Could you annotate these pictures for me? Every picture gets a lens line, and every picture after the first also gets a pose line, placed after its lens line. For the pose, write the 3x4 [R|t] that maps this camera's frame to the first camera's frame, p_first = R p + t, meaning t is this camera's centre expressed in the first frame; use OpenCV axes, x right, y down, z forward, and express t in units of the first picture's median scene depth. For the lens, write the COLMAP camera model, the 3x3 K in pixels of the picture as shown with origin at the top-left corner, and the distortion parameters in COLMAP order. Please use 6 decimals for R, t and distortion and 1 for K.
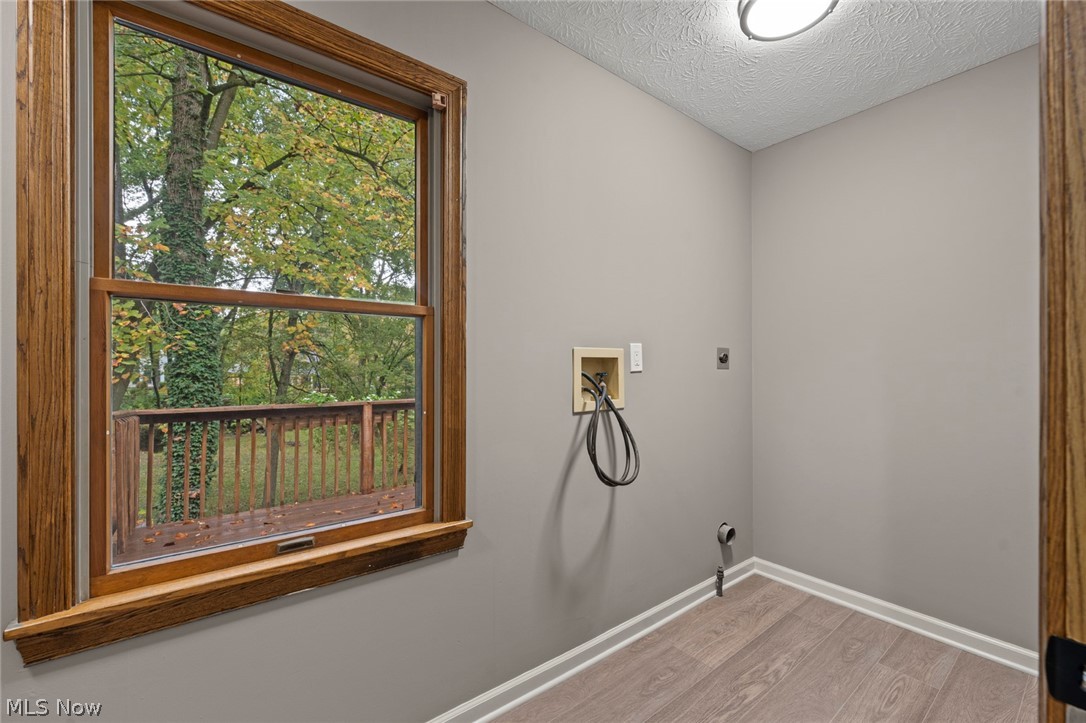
lens RADIAL K [[463.2, 0, 548.1], [0, 463.2, 365.5], [0, 0, 1]] dist [-0.000505, -0.000001]
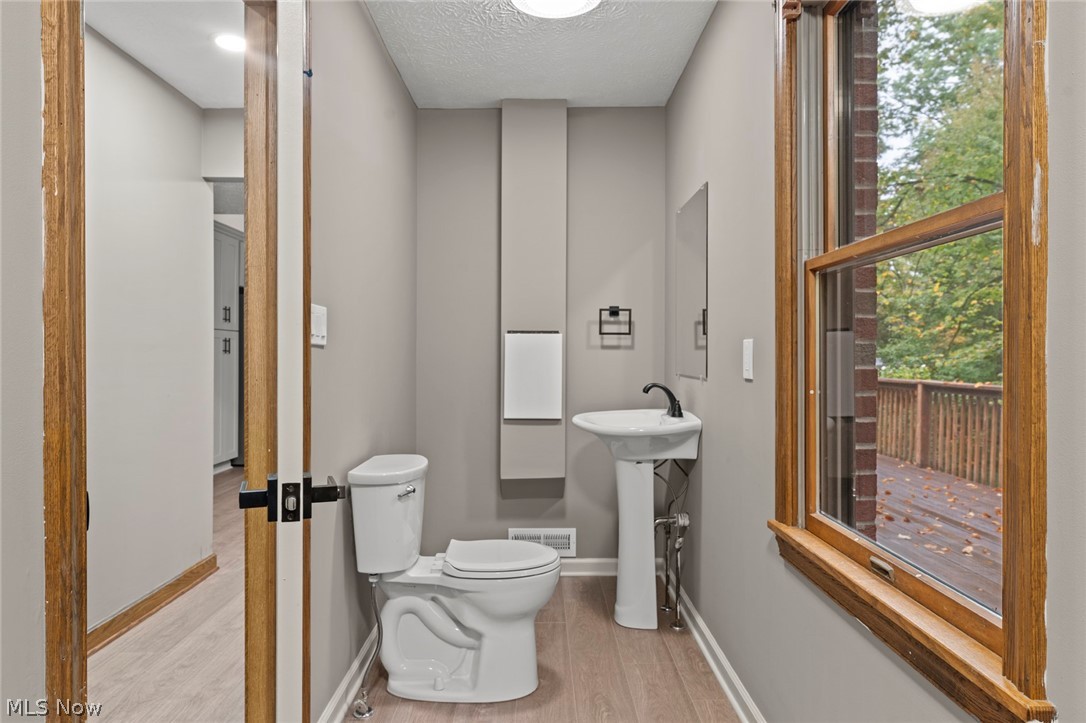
lens RADIAL K [[703.6, 0, 543.0], [0, 703.6, 361.5], [0, 0, 1]] dist [0.002435, 0.002676]
pose [[-0.620915, 0.003157, -0.783872, 0.758508], [-0.000888, 0.999988, 0.004730, 0.056747], [0.783878, 0.003633, -0.620905, 1.429871]]
